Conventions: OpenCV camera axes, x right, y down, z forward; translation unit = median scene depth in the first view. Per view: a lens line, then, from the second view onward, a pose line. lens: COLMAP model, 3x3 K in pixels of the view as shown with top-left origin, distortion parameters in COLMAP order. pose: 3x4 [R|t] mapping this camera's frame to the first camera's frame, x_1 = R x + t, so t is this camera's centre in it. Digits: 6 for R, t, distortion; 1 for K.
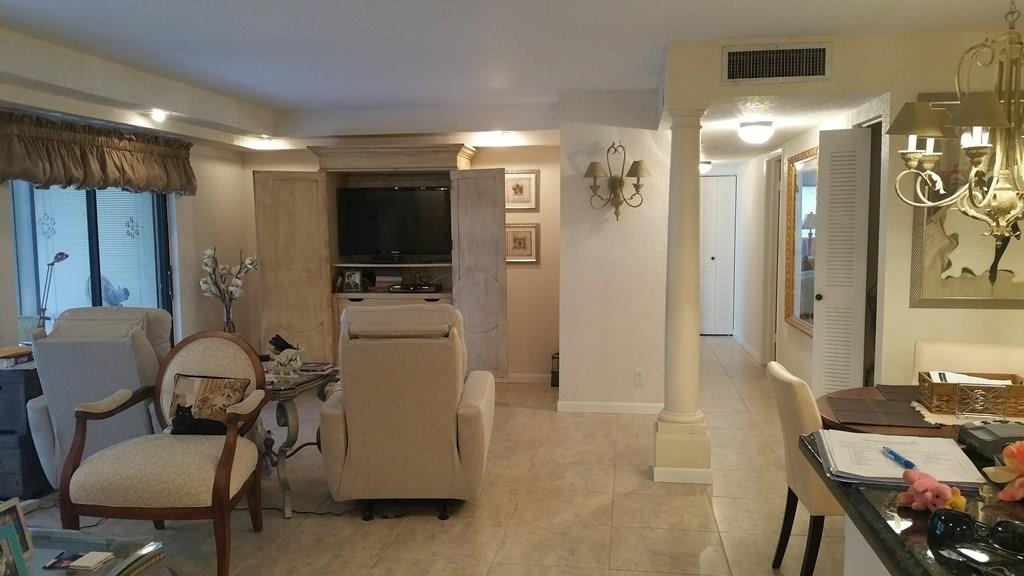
lens RADIAL K [[840.4, 0, 511.5], [0, 840.4, 309.4], [0, 0, 1]] dist [0.126881, -0.261895]
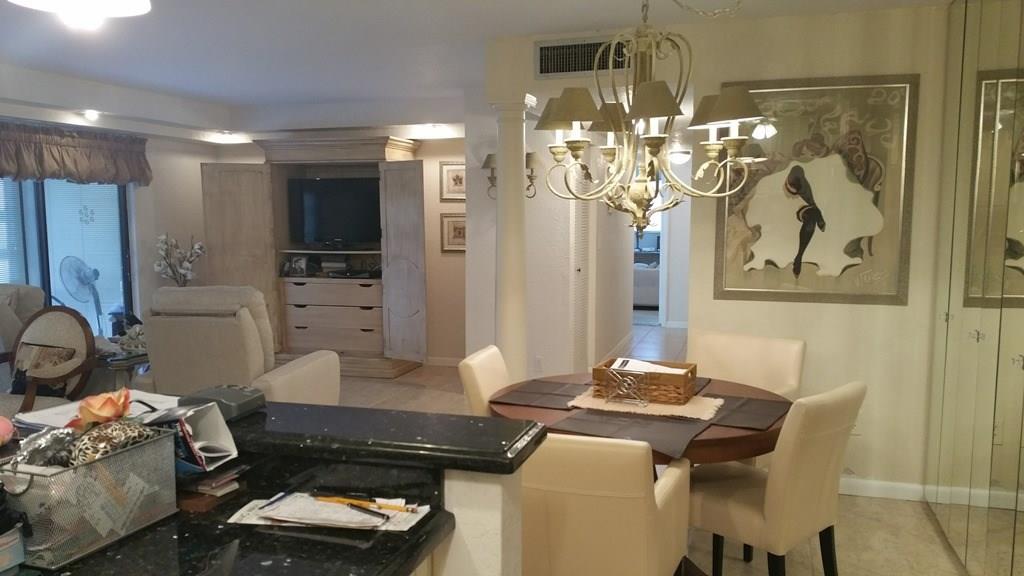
lens RADIAL K [[852.0, 0, 513.9], [0, 852.0, 309.9], [0, 0, 1]] dist [0.157042, -0.282363]
pose [[0.983853, 0.023485, -0.177429, 0.352641], [-0.021582, 0.999687, 0.012646, 0.002272], [0.177670, -0.008613, 0.984052, -0.027590]]
